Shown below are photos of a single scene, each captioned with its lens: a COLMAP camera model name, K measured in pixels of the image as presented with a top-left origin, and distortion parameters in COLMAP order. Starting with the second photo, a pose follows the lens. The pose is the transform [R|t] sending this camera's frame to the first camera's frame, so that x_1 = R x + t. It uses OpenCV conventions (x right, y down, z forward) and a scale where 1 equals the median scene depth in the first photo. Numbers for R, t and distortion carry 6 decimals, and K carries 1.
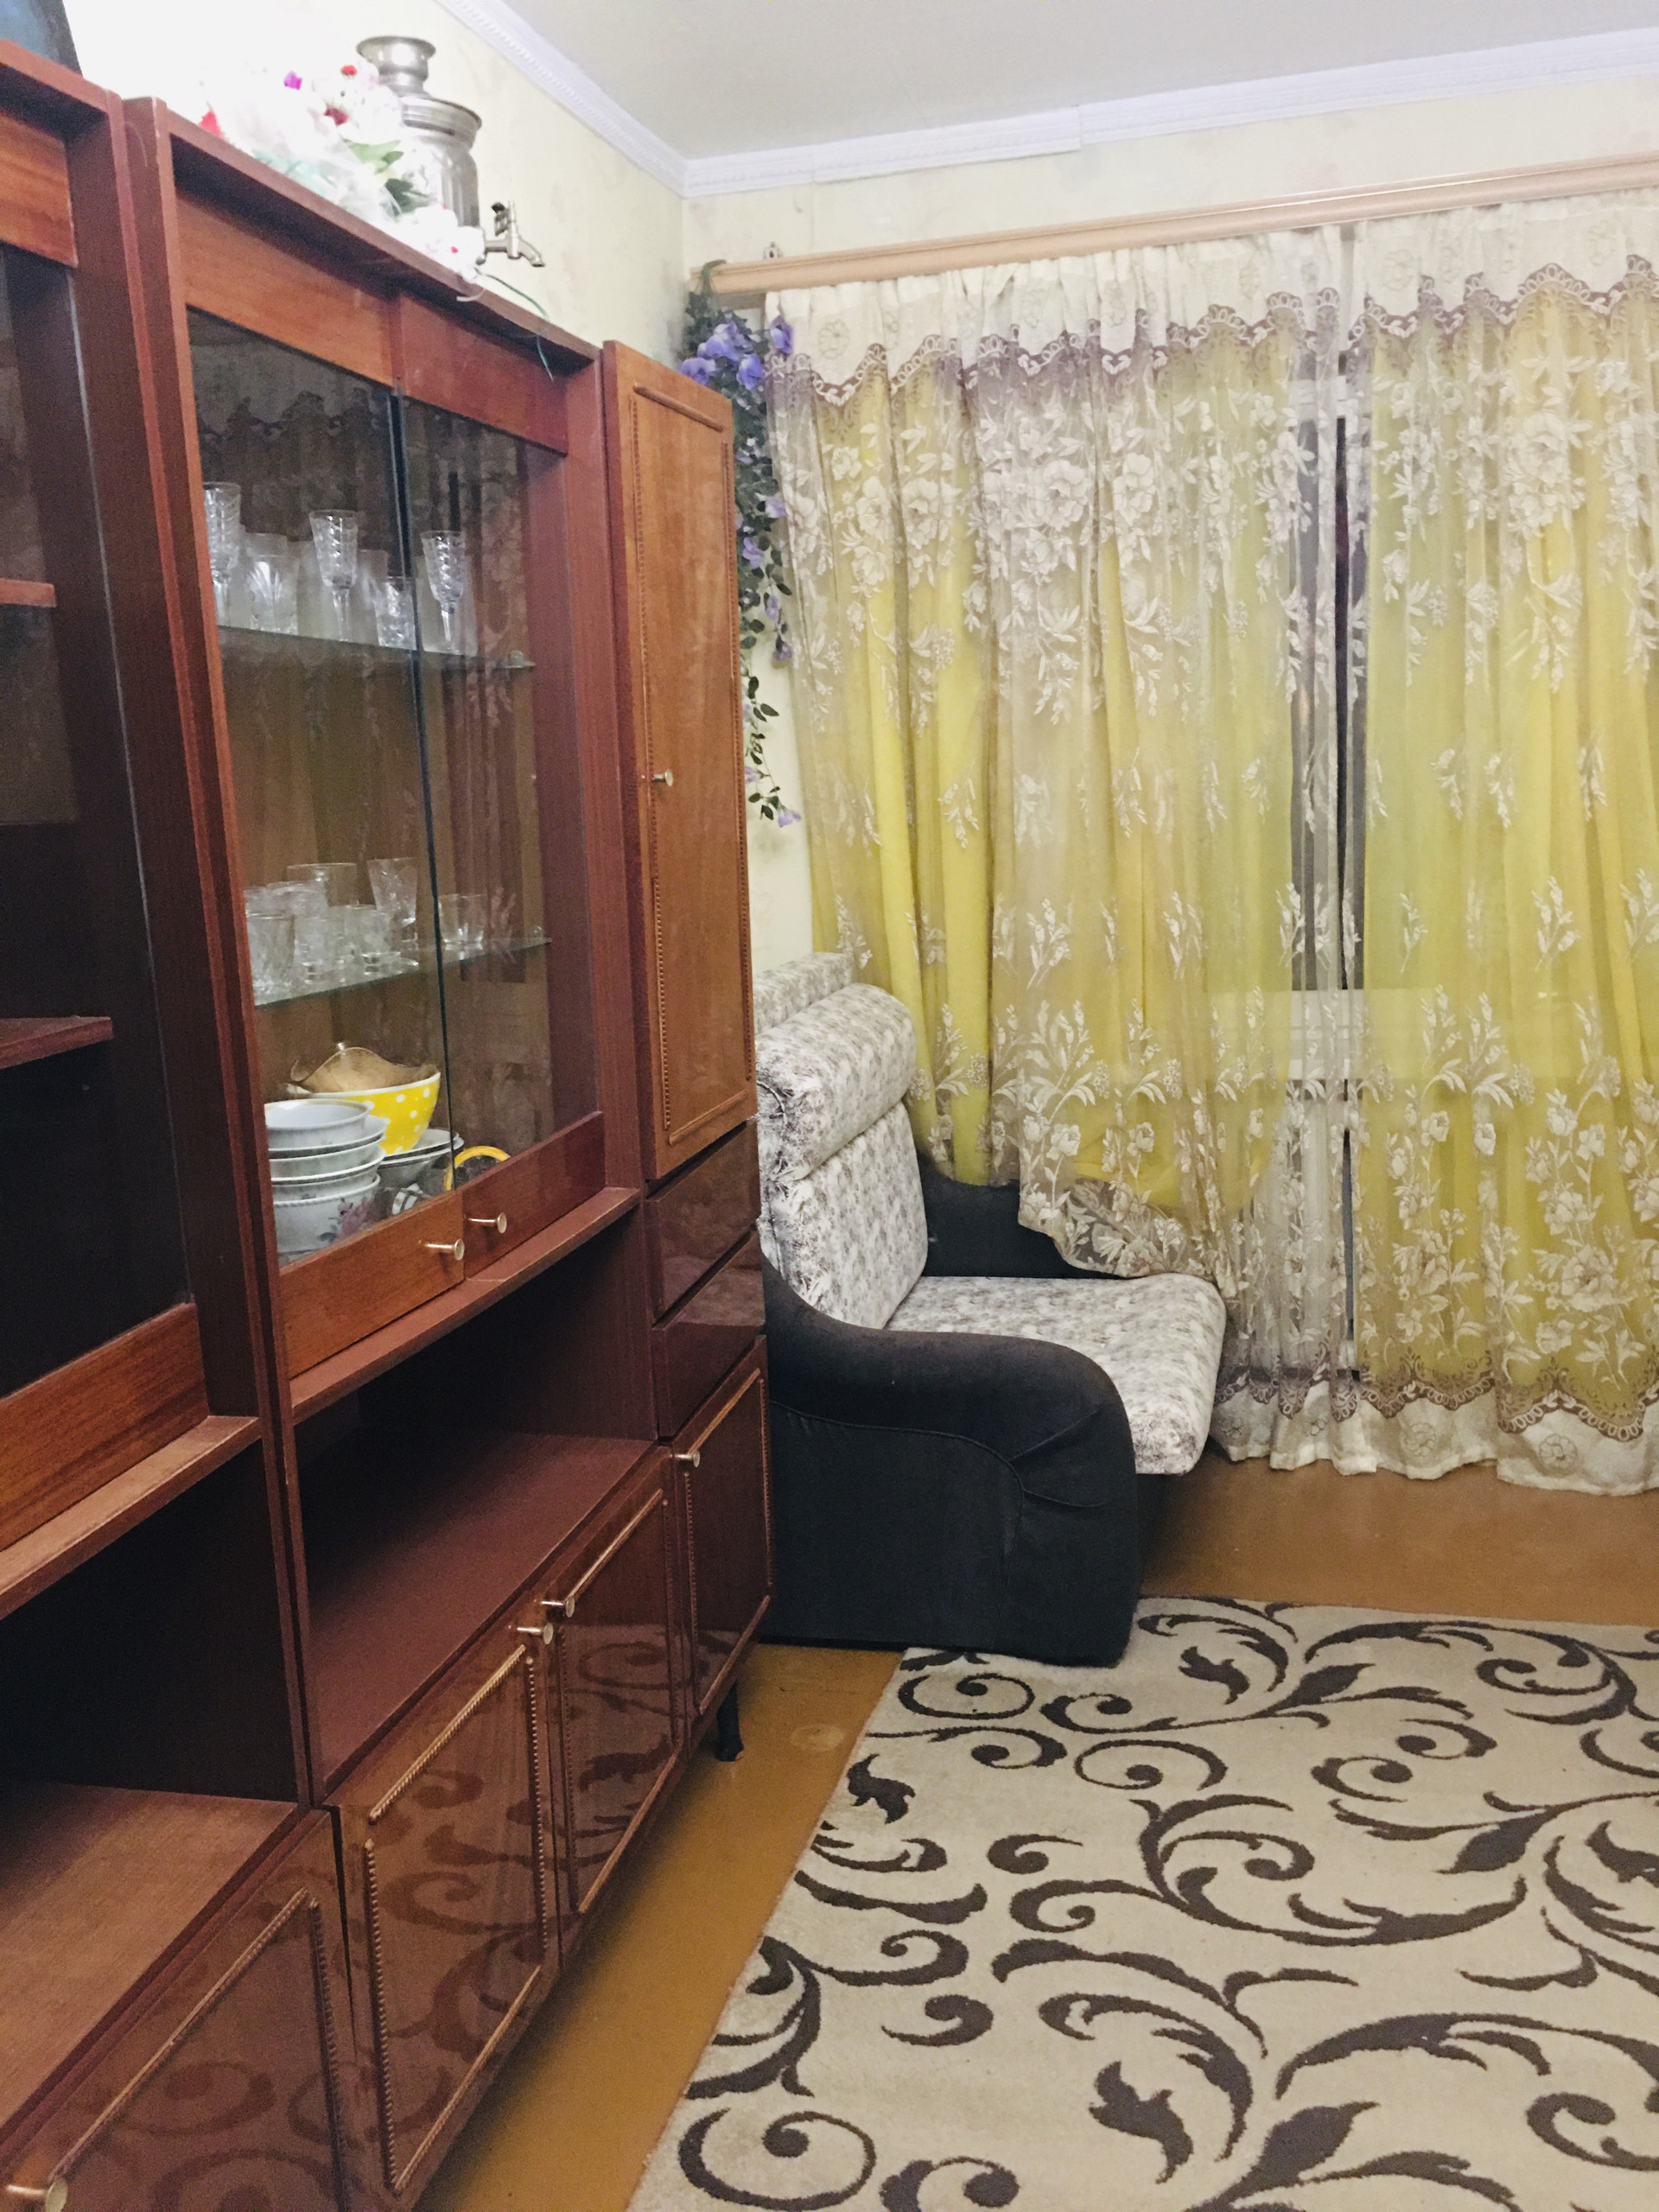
lens RADIAL K [[1873.5, 0, 846.5], [0, 1873.5, 1089.1], [0, 0, 1]] dist [0.085390, -0.118384]
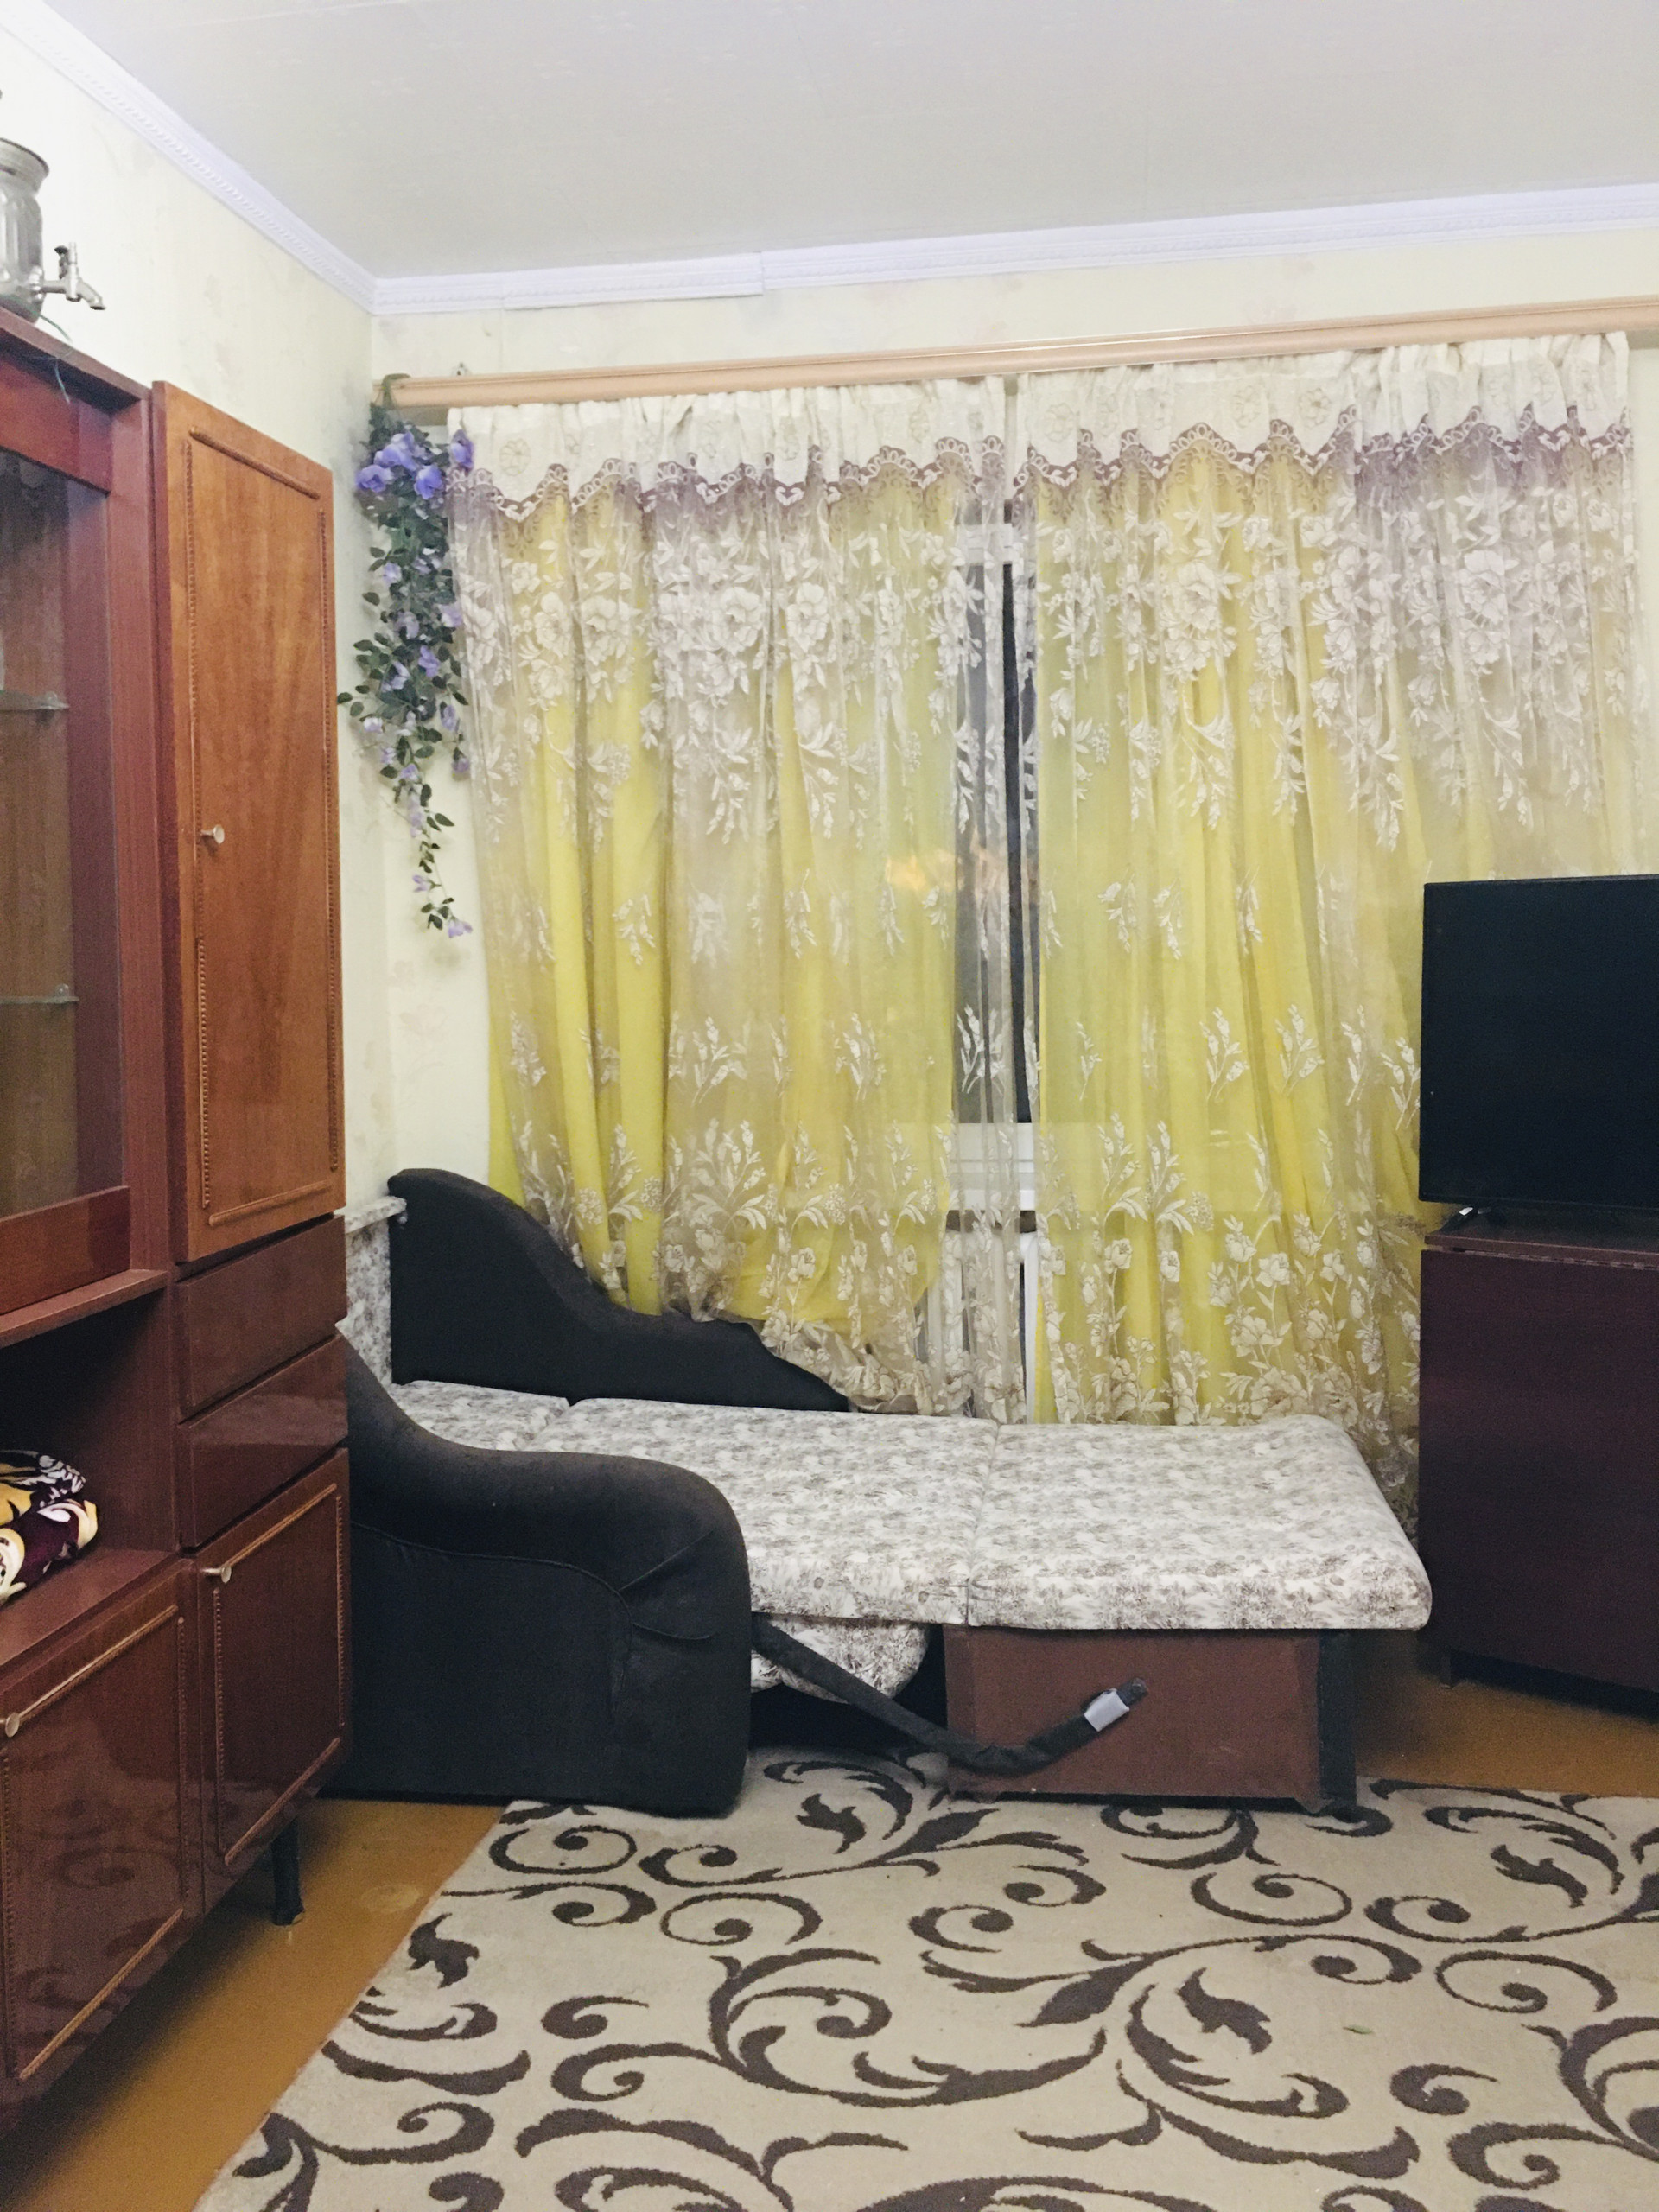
lens RADIAL K [[1873.5, 0, 846.5], [0, 1873.5, 1089.1], [0, 0, 1]] dist [0.085390, -0.118384]
pose [[0.995510, 0.028754, 0.090179, 0.104825], [-0.019834, 0.994959, -0.098298, 0.037728], [-0.092550, 0.096068, 0.991063, 0.028910]]
